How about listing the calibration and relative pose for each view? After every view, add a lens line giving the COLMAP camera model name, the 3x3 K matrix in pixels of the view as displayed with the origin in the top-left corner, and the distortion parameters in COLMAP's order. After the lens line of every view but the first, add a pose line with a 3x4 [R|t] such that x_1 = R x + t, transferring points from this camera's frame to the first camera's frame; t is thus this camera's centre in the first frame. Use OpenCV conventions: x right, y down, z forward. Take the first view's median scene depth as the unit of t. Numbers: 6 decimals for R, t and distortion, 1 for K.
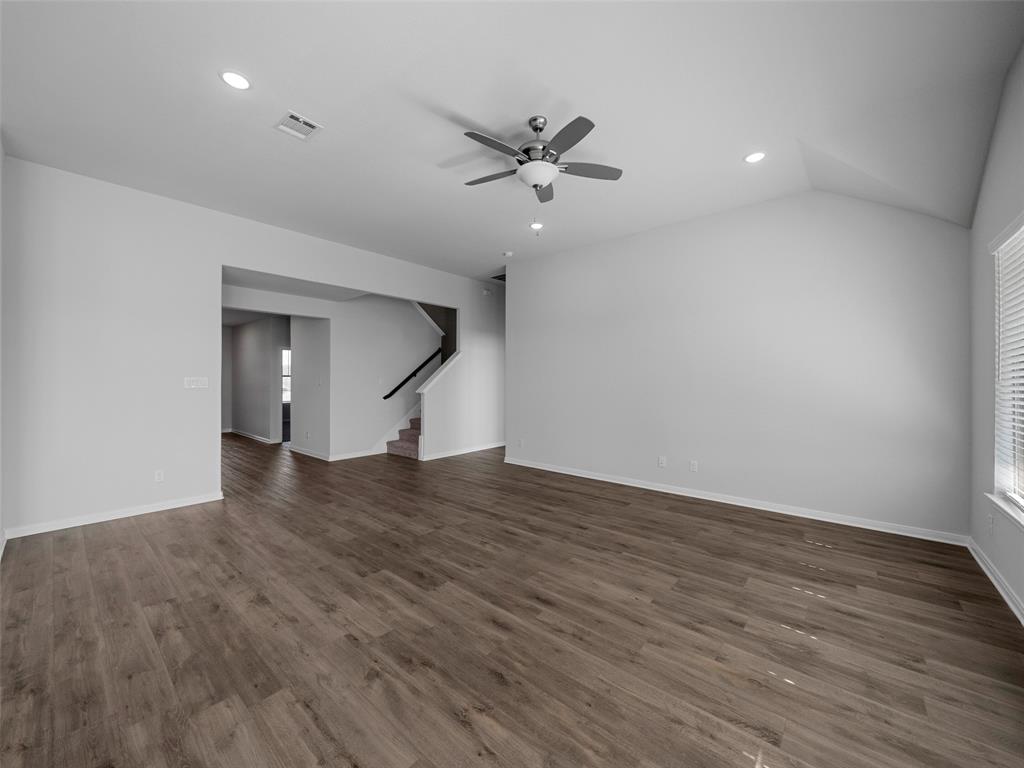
lens RADIAL K [[397.3, 0, 514.8], [0, 397.3, 379.3], [0, 0, 1]] dist [-0.004127, -0.000322]
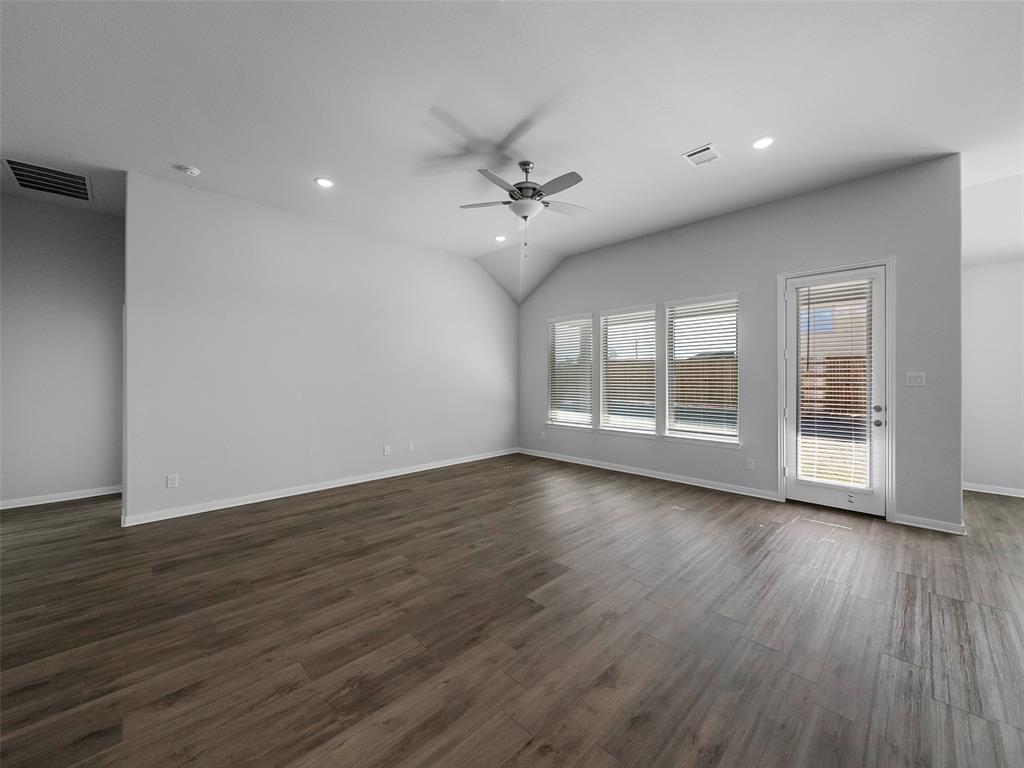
lens RADIAL K [[397.3, 0, 510.1], [0, 397.3, 373.3], [0, 0, 1]] dist [-0.004127, -0.000322]
pose [[0.099316, 0.005163, 0.995043, -1.019482], [0.003017, 0.999980, -0.005489, 0.000844], [-0.995051, 0.003547, 0.099298, 0.811529]]
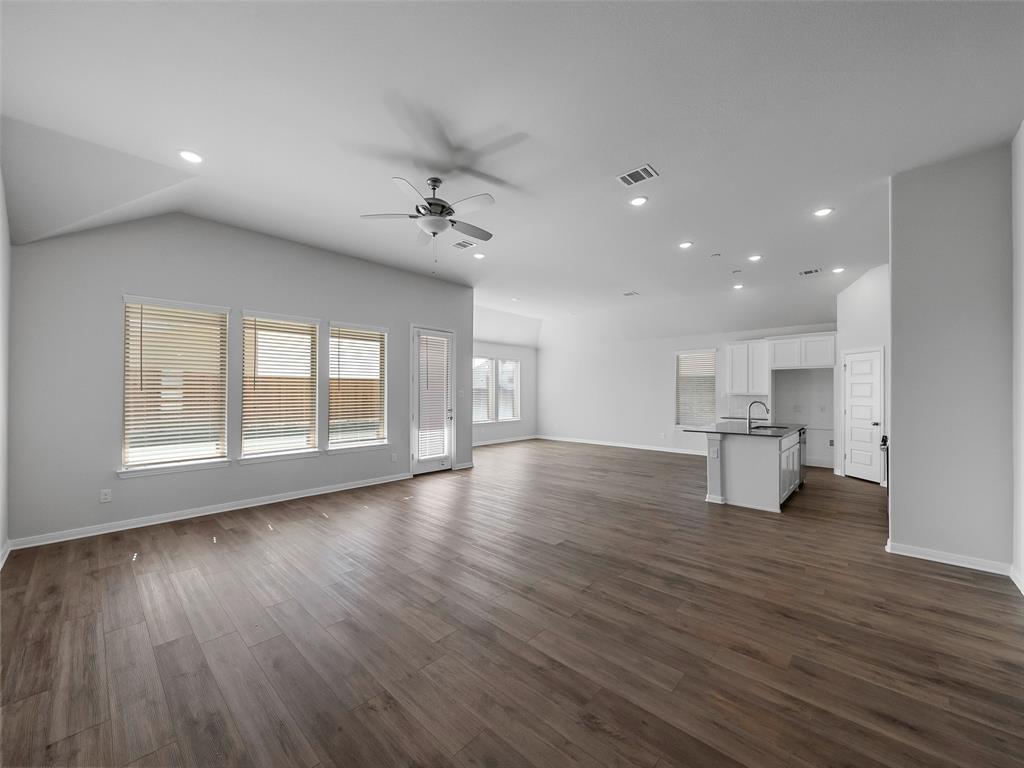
lens RADIAL K [[397.3, 0, 505.0], [0, 397.3, 391.3], [0, 0, 1]] dist [-0.004127, -0.000322]
pose [[-0.998177, -0.005151, 0.060133, -0.208207], [-0.005147, 0.999987, 0.000219, -0.002194], [-0.060133, -0.000091, -0.998190, 1.932410]]
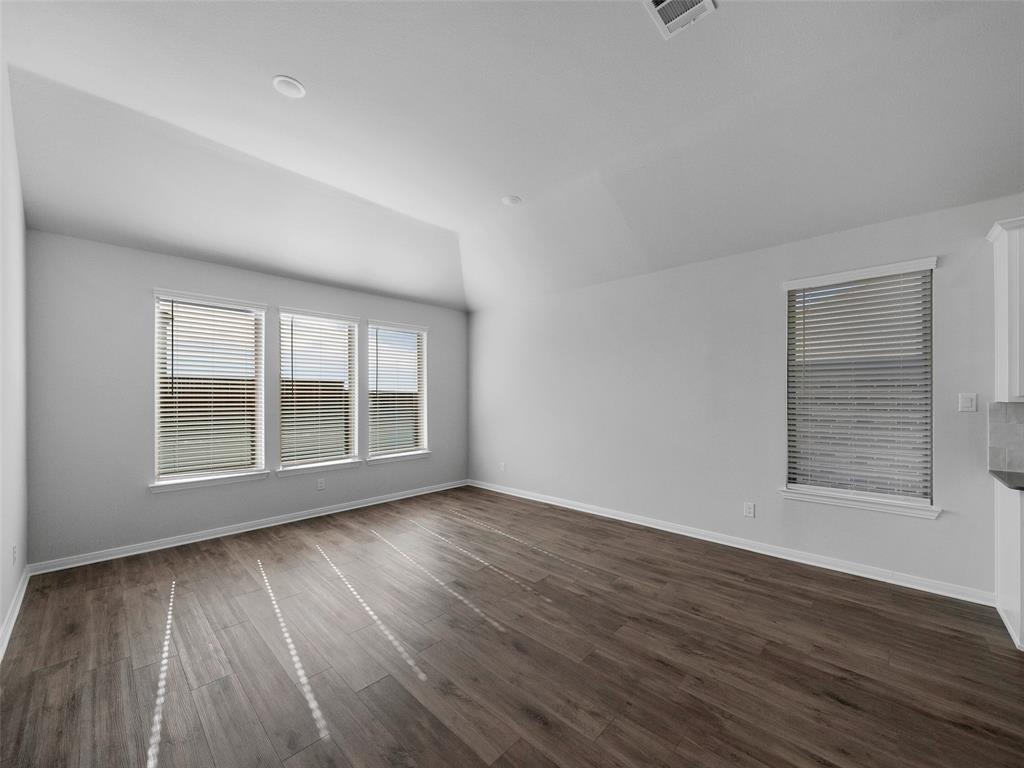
lens RADIAL K [[397.3, 0, 507.4], [0, 397.3, 397.0], [0, 0, 1]] dist [-0.004127, -0.000322]
pose [[-0.997821, 0.002628, 0.065929, -0.572277], [0.002858, 0.999990, 0.003389, -0.001883], [-0.065919, 0.003570, -0.997819, 0.204697]]
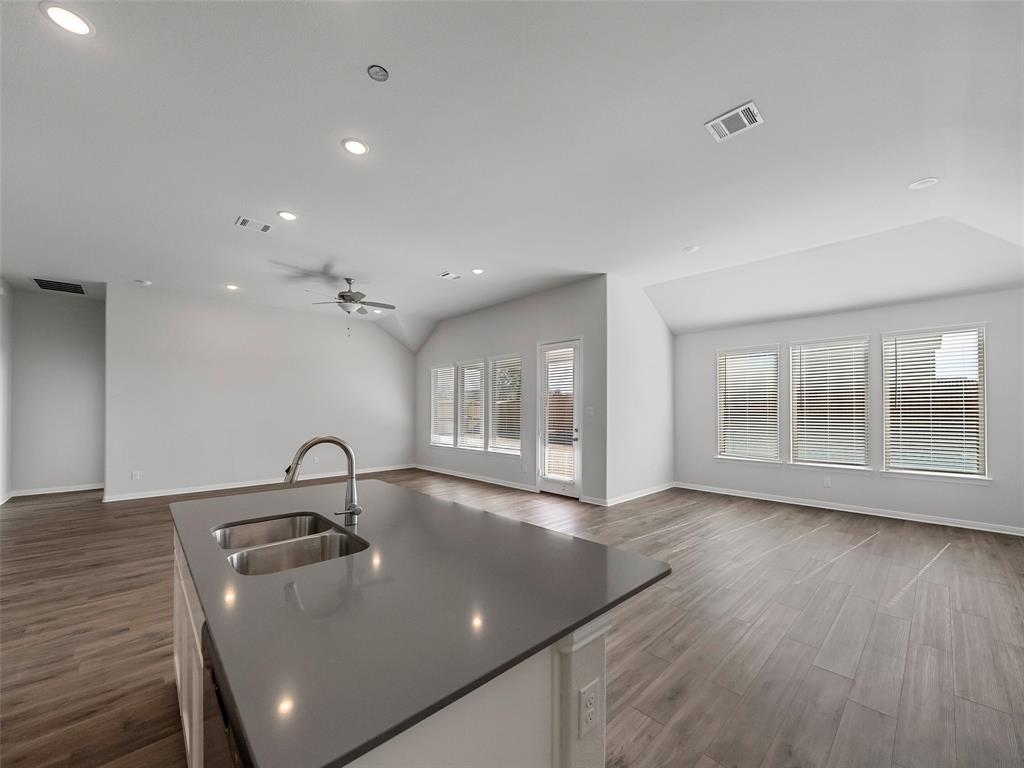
lens RADIAL K [[397.3, 0, 516.9], [0, 397.3, 403.8], [0, 0, 1]] dist [-0.004127, -0.000322]
pose [[0.105843, 0.009429, 0.994338, -1.603408], [0.002958, 0.999948, -0.009797, -0.003280], [-0.994378, 0.003978, 0.105809, -0.041937]]
